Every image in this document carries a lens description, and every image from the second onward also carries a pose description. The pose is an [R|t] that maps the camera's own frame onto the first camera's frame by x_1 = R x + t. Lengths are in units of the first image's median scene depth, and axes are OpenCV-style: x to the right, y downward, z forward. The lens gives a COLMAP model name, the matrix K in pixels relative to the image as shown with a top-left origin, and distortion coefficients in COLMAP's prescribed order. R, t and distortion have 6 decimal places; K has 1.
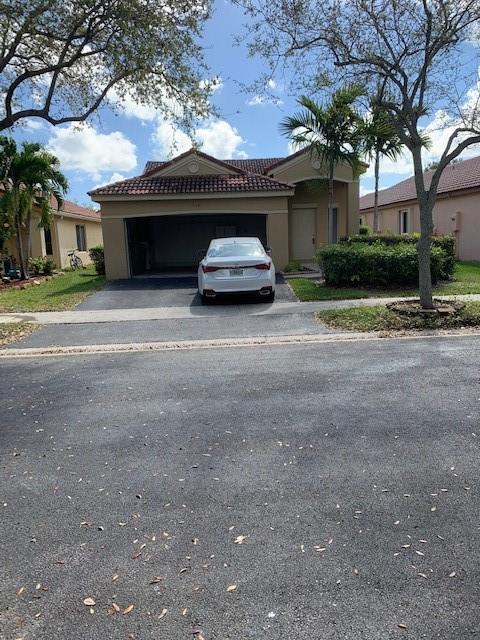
lens RADIAL K [[487.5, 0, 243.2], [0, 487.5, 324.3], [0, 0, 1]] dist [0.015753, -0.044714]
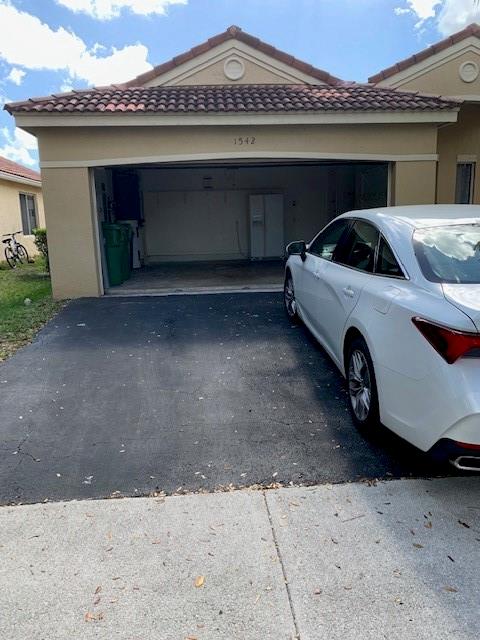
lens RADIAL K [[487.5, 0, 236.8], [0, 487.5, 315.2], [0, 0, 1]] dist [0.015753, -0.044714]
pose [[0.999473, 0.001375, 0.032427, -0.118936], [-0.001978, 0.999825, 0.018576, -0.085051], [-0.032396, -0.018630, 0.999301, 0.525115]]
